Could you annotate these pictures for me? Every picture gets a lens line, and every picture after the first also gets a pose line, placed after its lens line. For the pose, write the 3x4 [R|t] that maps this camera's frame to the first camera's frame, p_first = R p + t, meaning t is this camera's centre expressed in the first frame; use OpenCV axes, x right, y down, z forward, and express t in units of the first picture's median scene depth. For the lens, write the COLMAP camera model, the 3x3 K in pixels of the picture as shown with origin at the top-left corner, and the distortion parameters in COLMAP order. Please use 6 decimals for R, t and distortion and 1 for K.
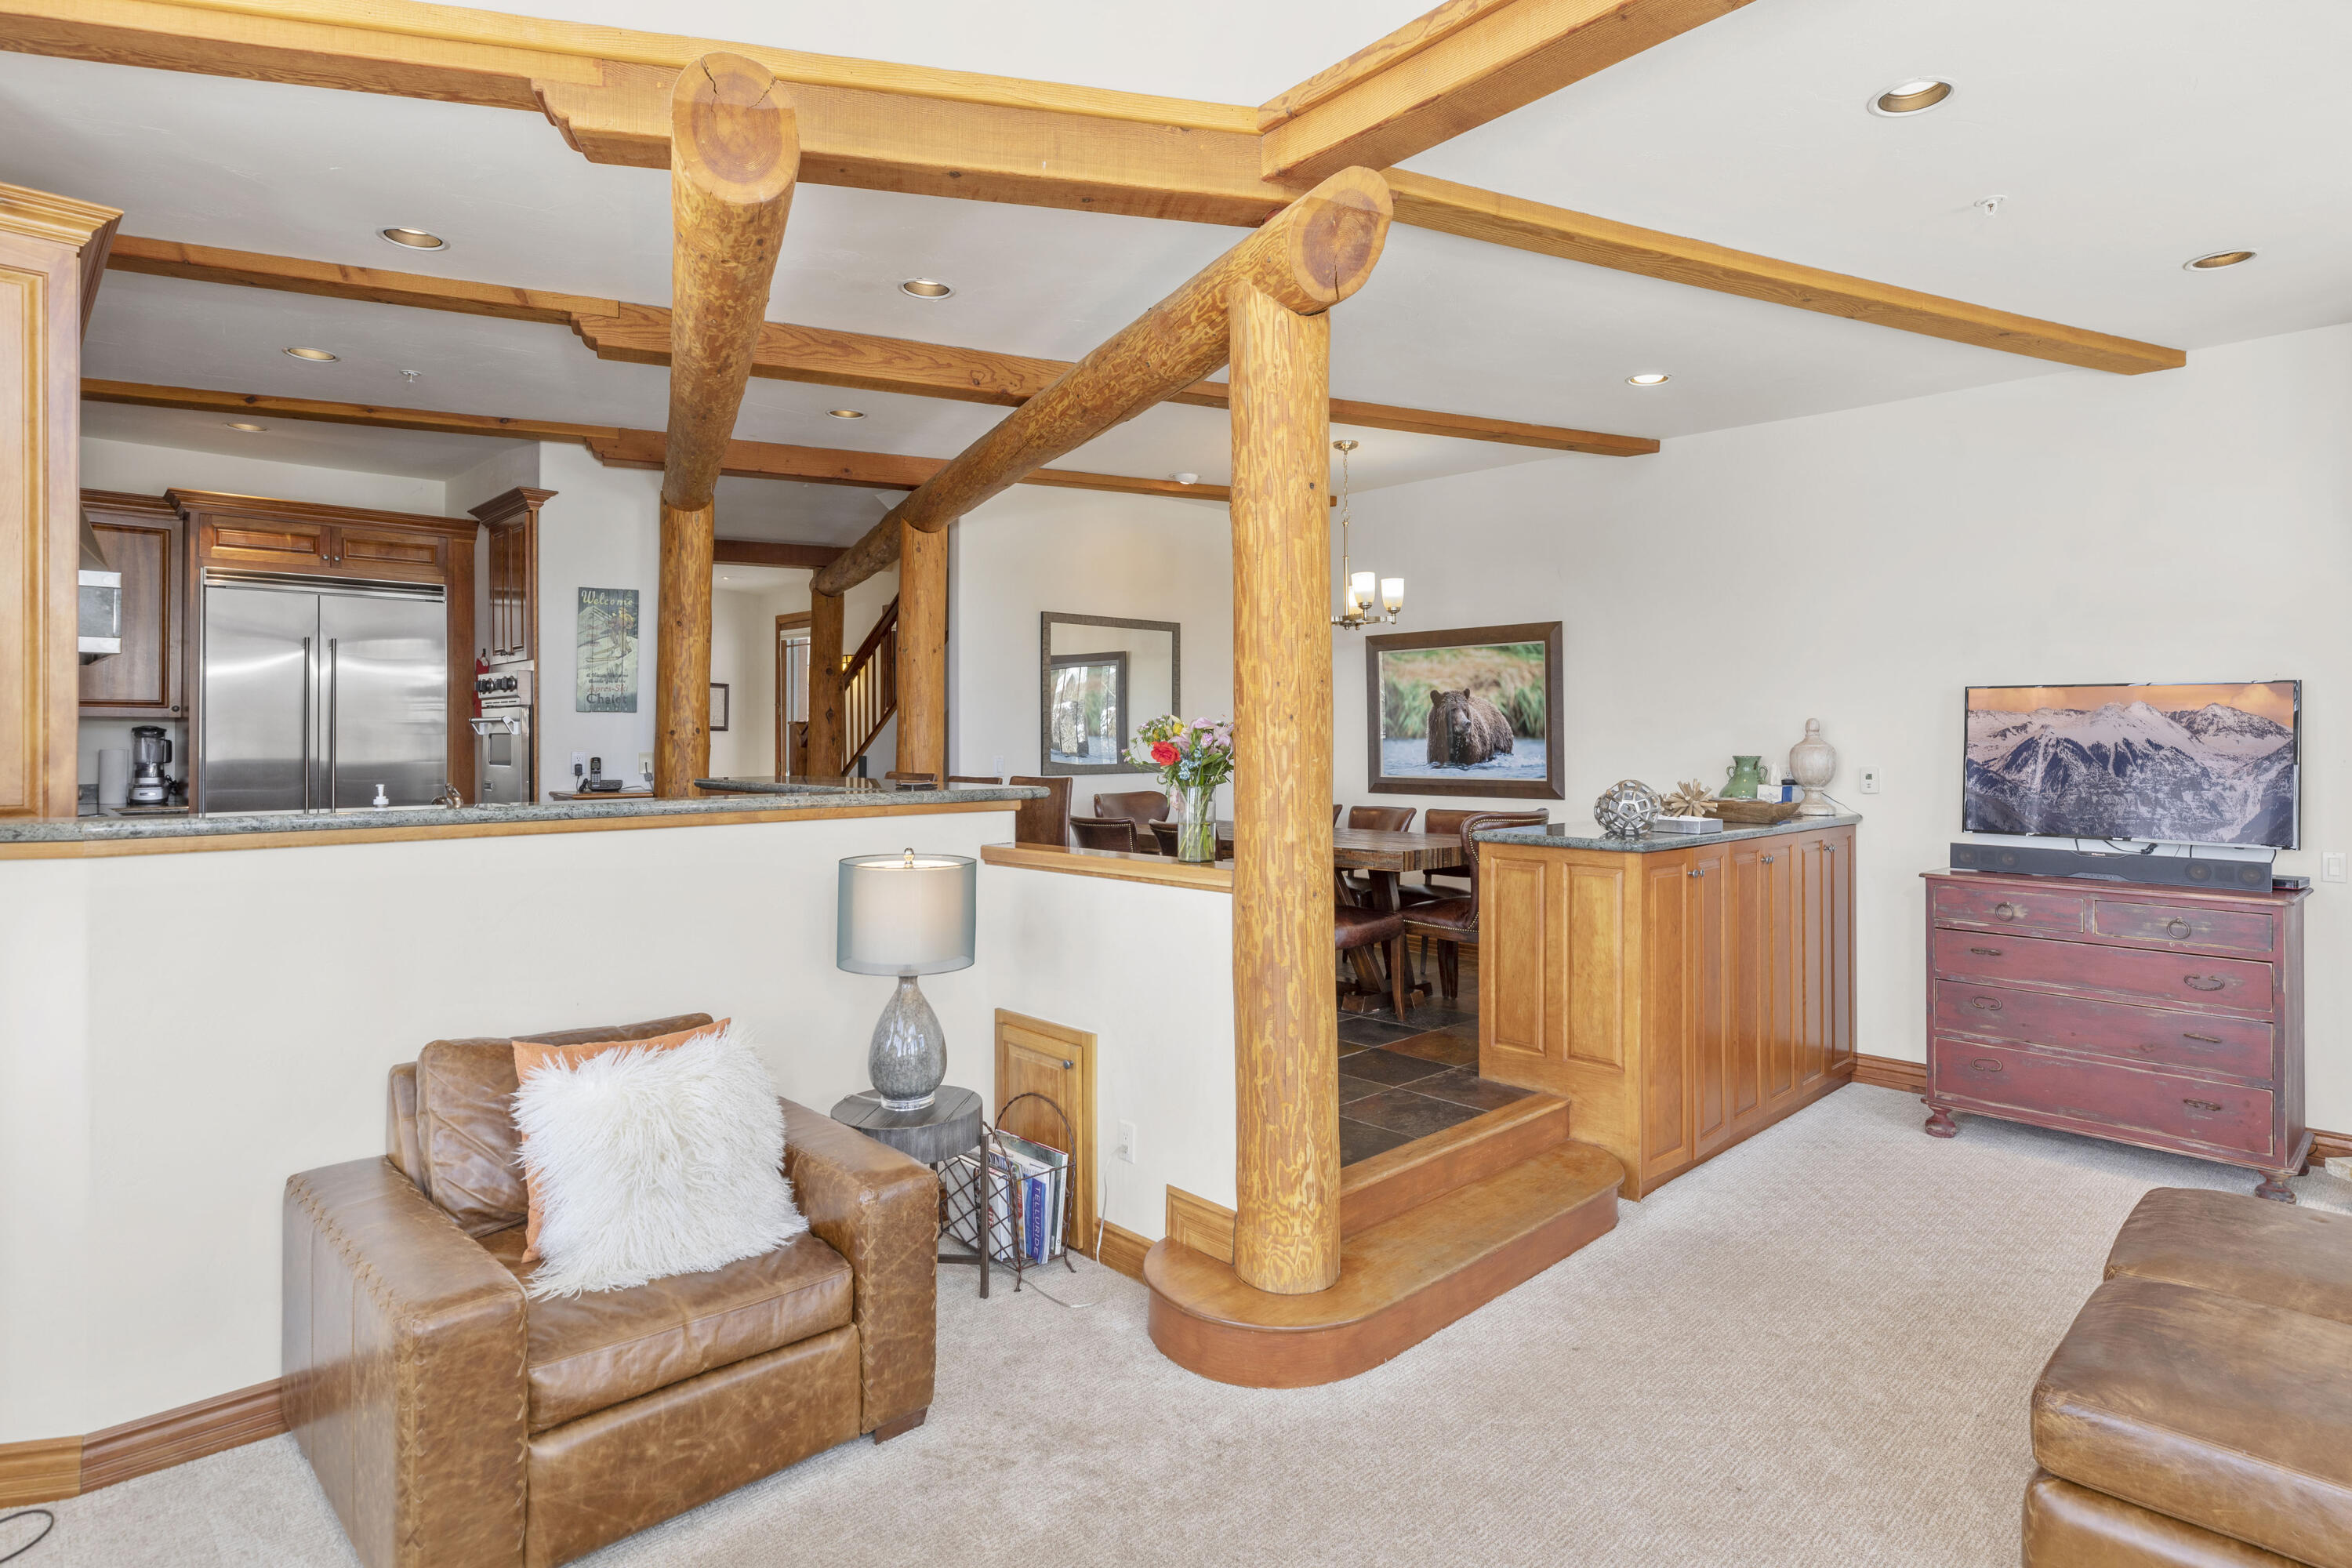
lens RADIAL K [[1242.6, 0, 1244.3], [0, 1242.6, 735.7], [0, 0, 1]] dist [0.008346, 0.000300]
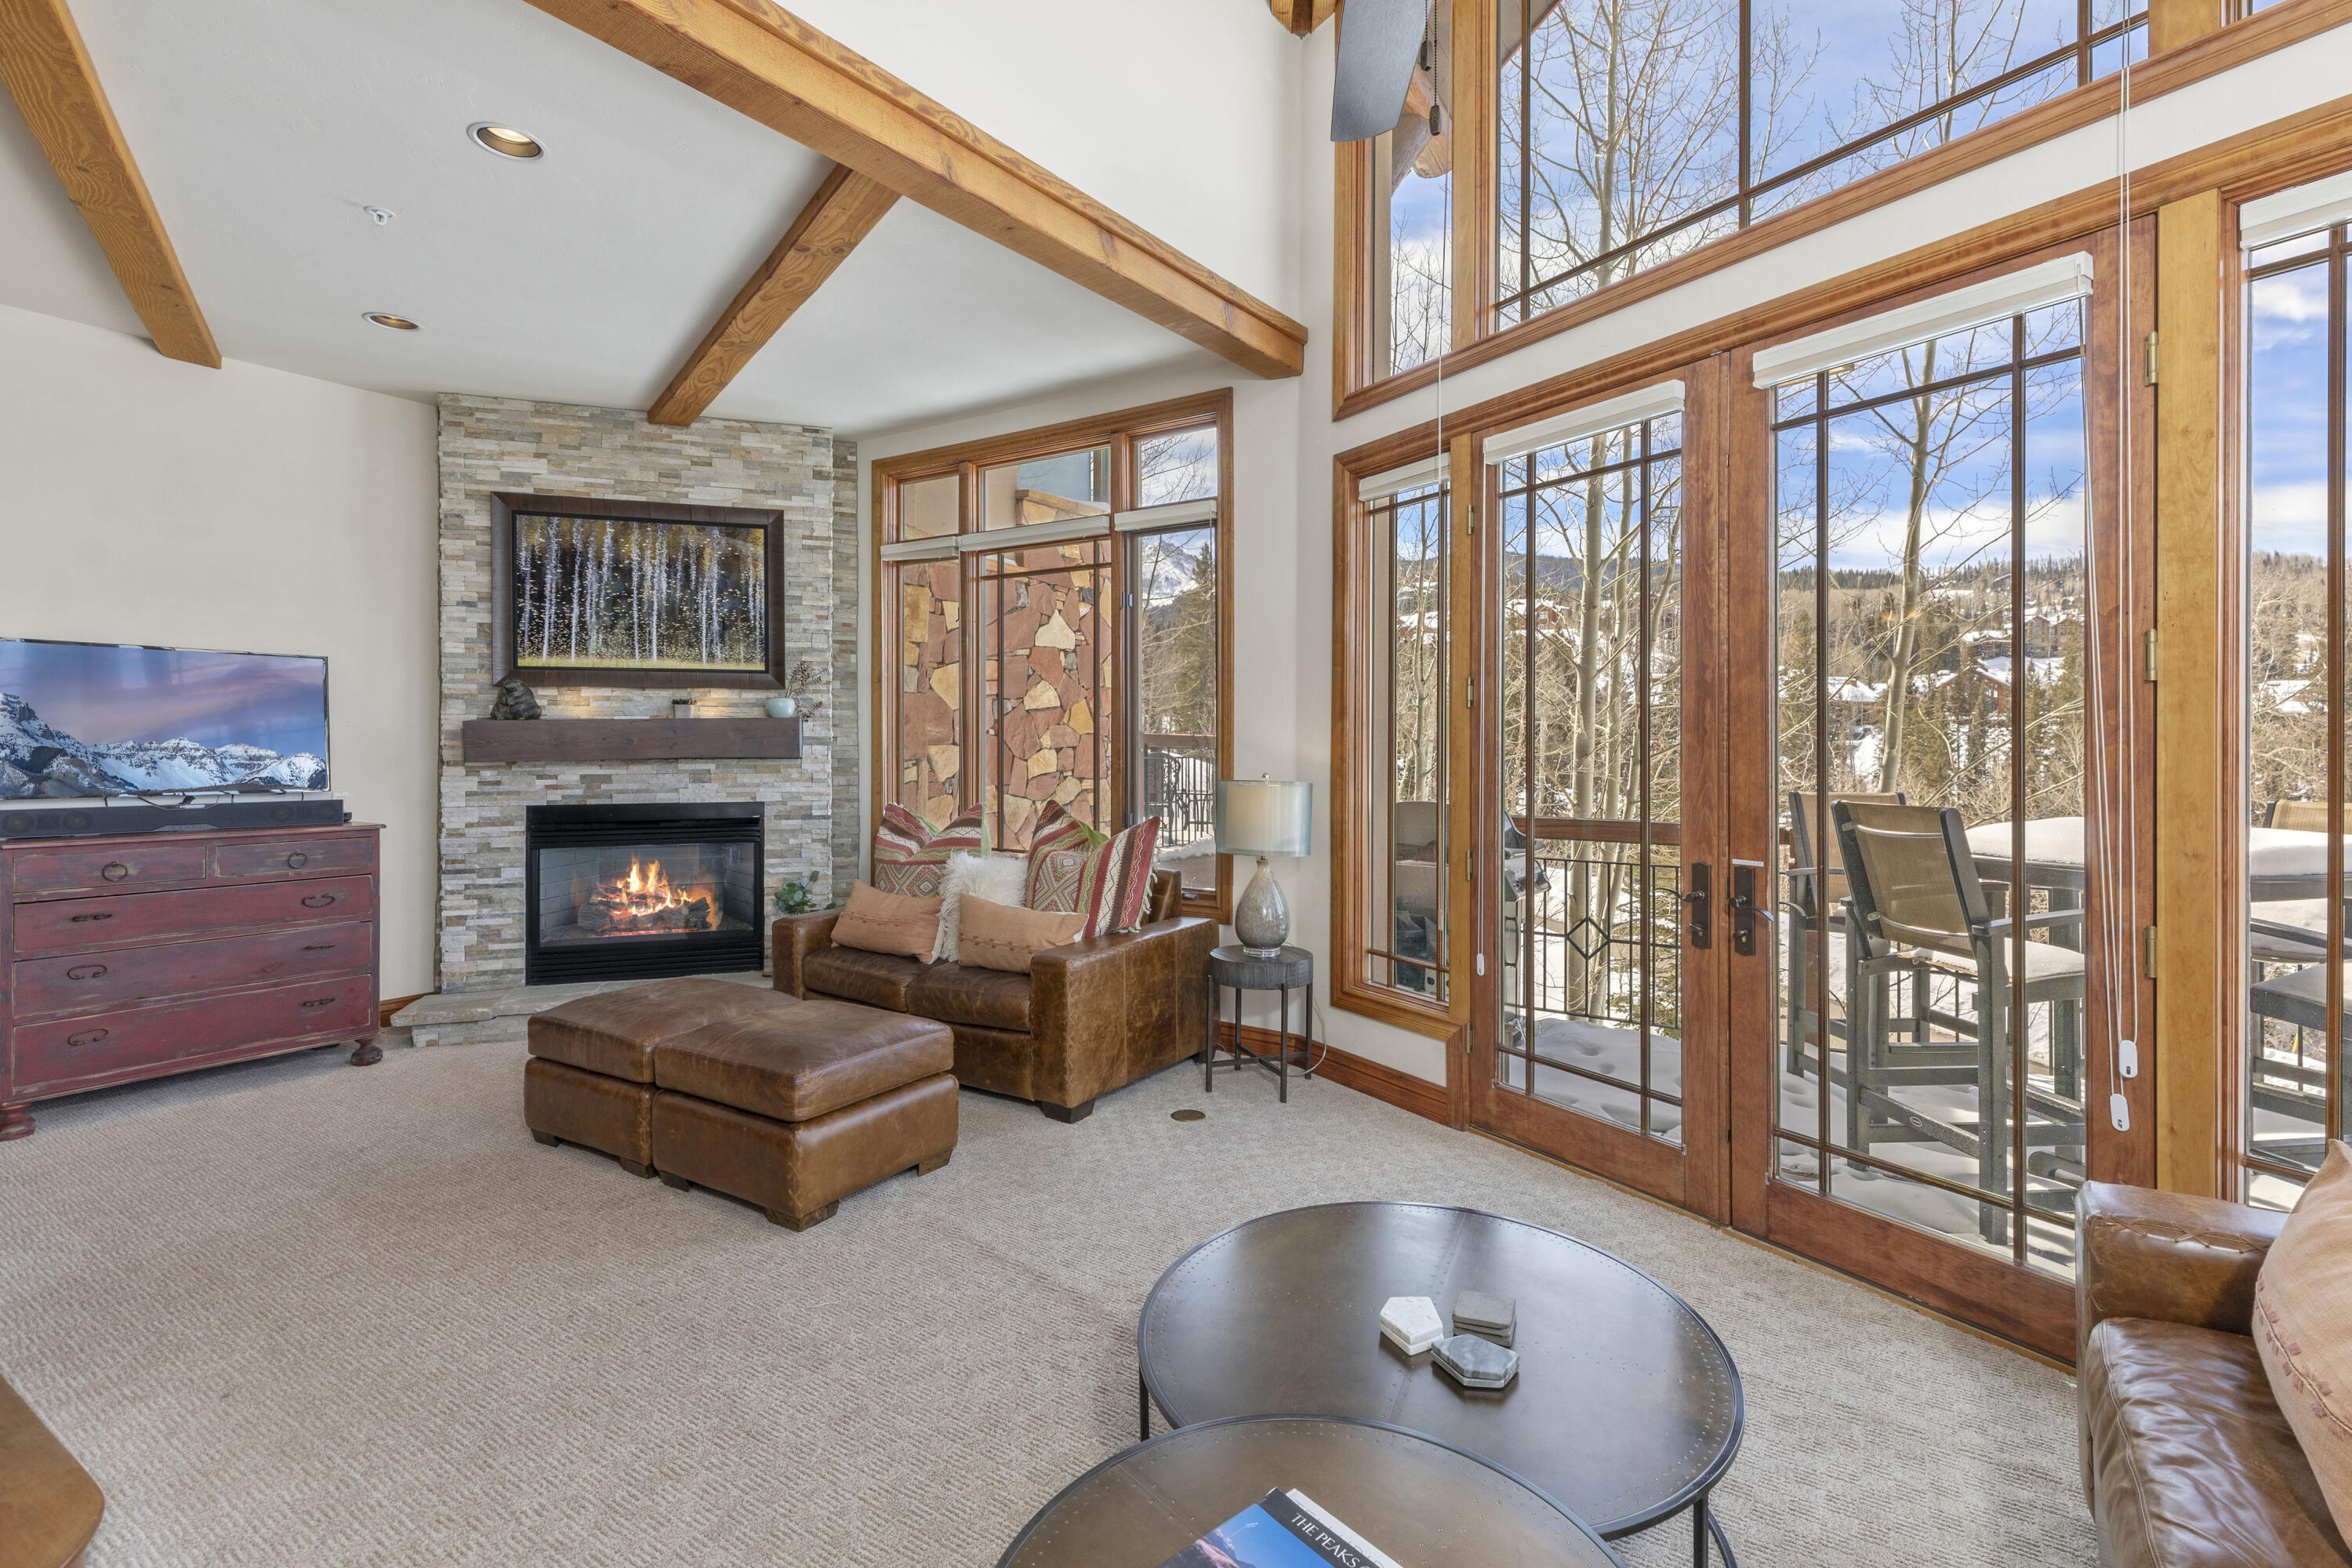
lens RADIAL K [[1069.5, 0, 1179.3], [0, 1069.5, 745.2], [0, 0, 1]] dist [0.005170, -0.000384]
pose [[-0.200199, -0.003516, 0.979749, -0.296047], [0.001067, 0.999992, 0.003807, 0.031577], [-0.979755, 0.001807, -0.200193, 0.278987]]
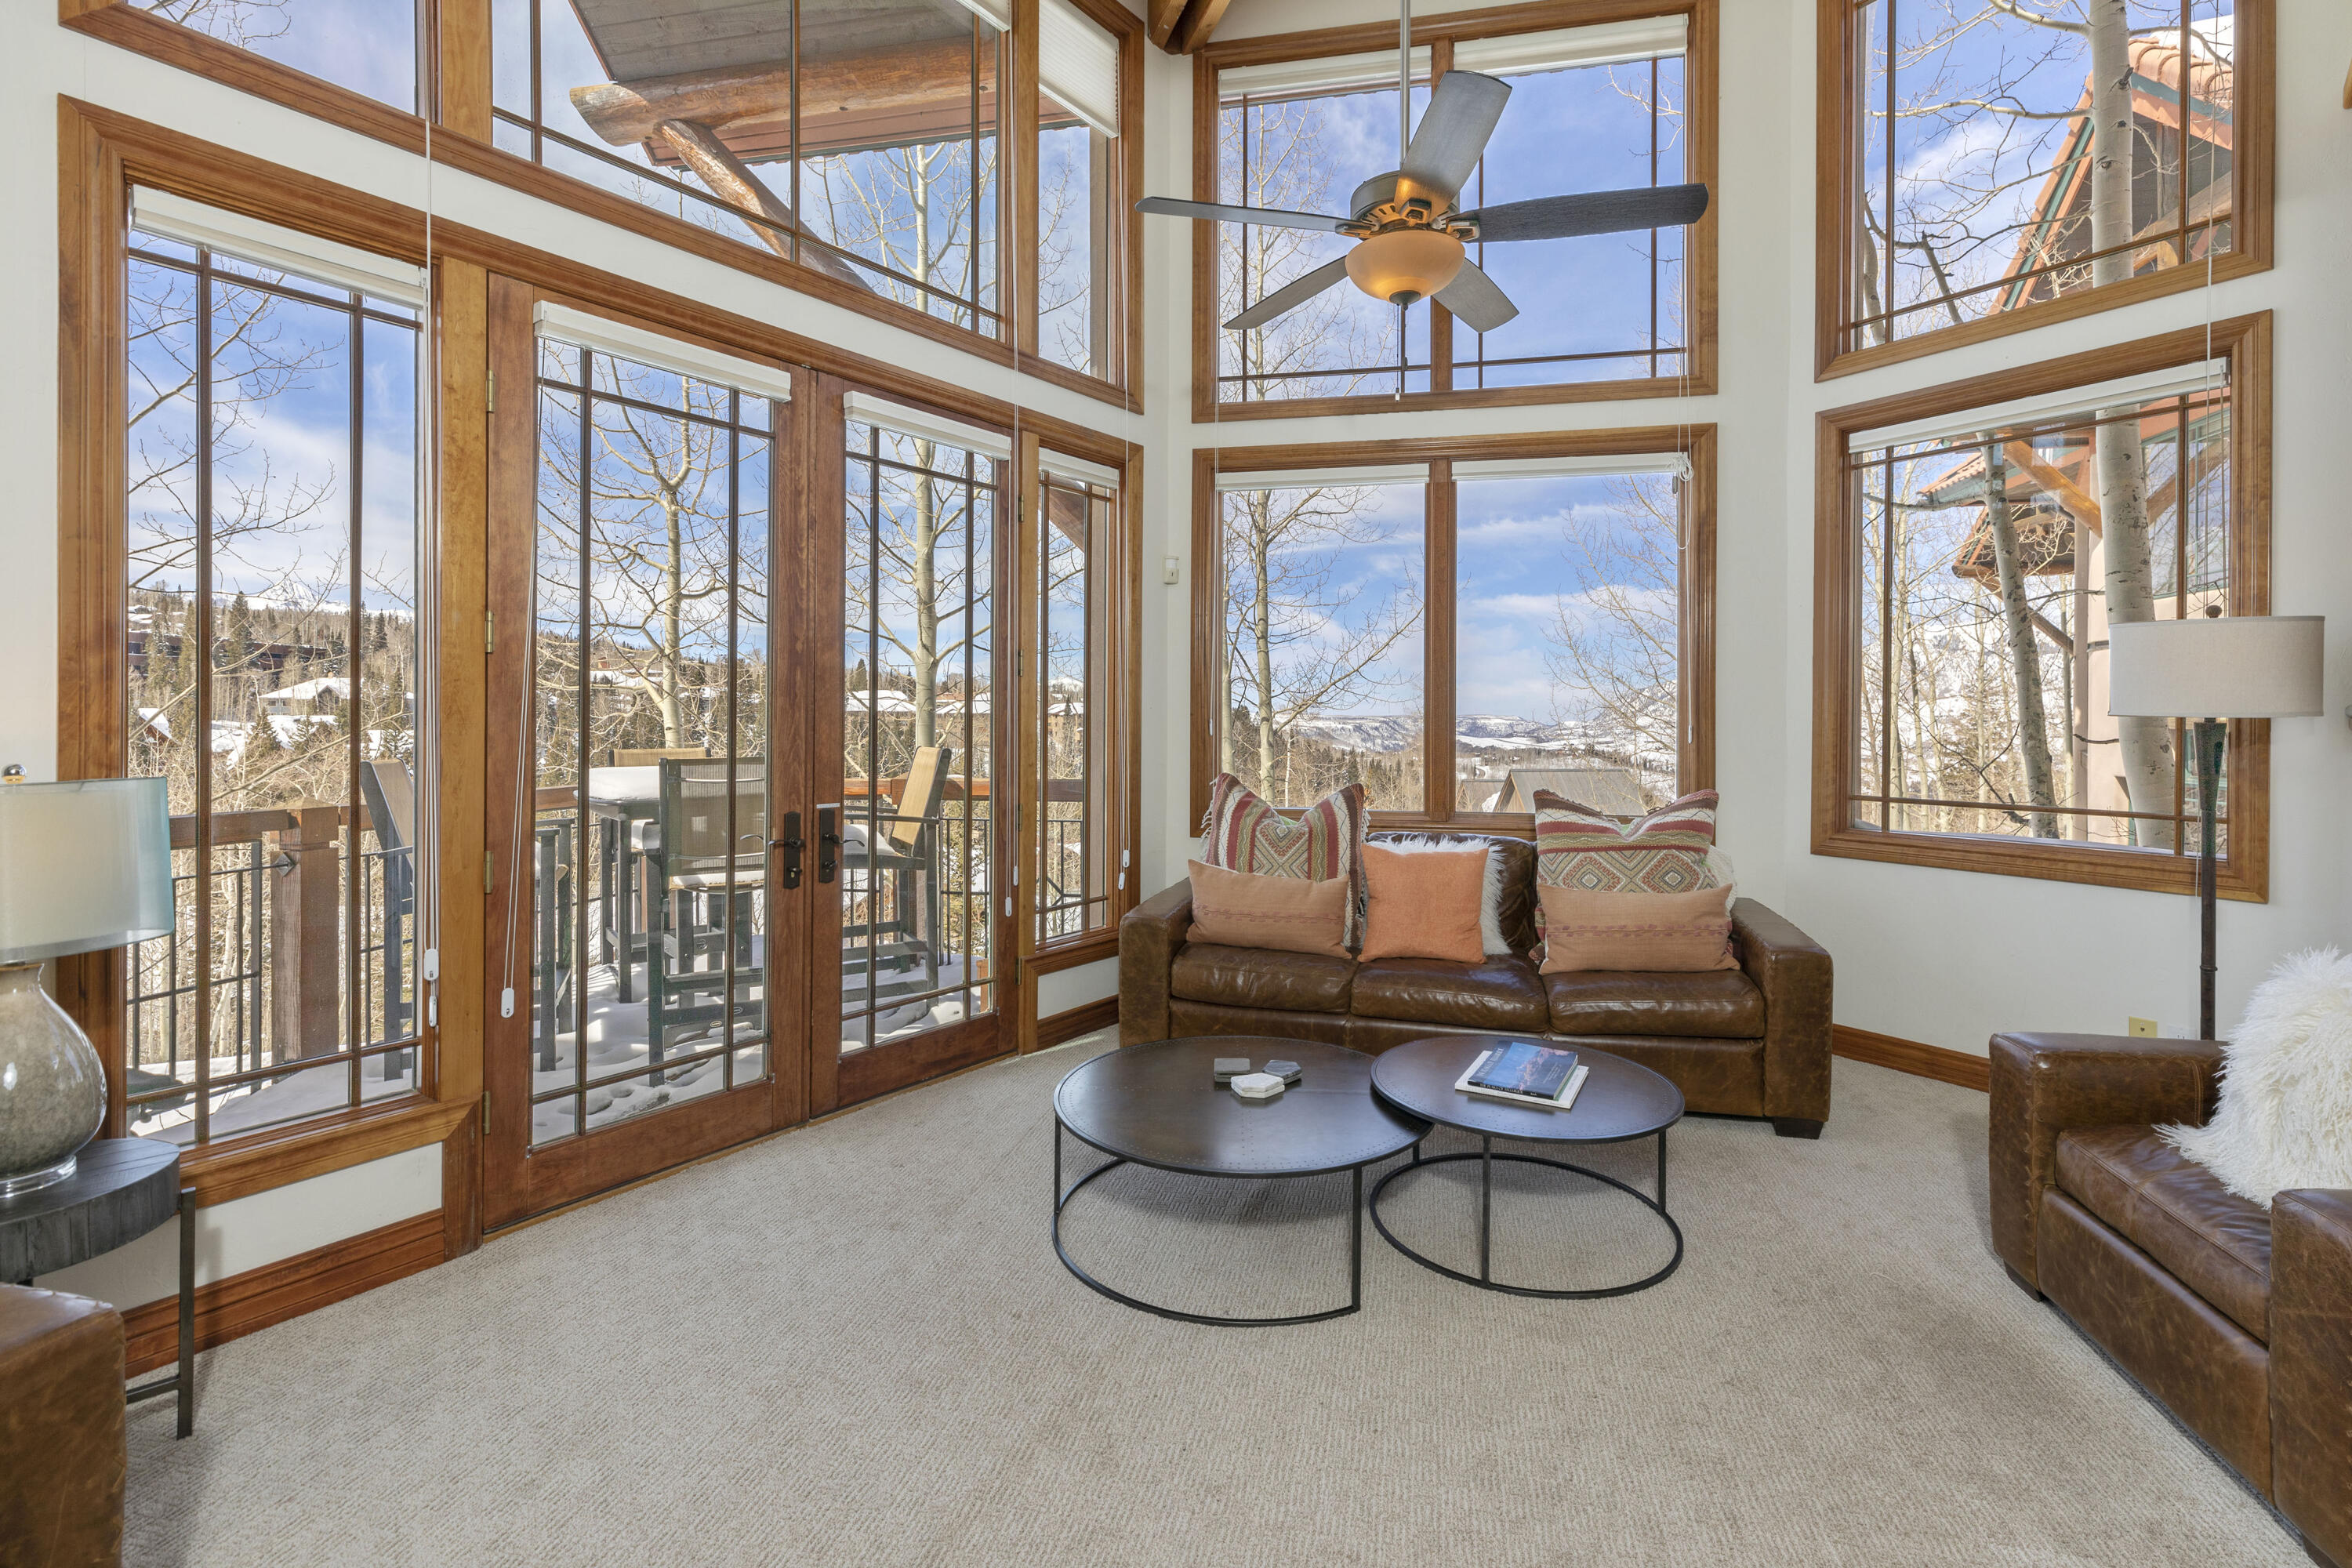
lens RADIAL K [[1069.5, 0, 1188.1], [0, 1069.5, 723.0], [0, 0, 1]] dist [0.005170, -0.000384]
pose [[-0.840755, -0.002392, -0.541410, 0.261239], [-0.006305, 0.999966, 0.005373, 0.037230], [0.541379, 0.007931, -0.840742, 0.518645]]
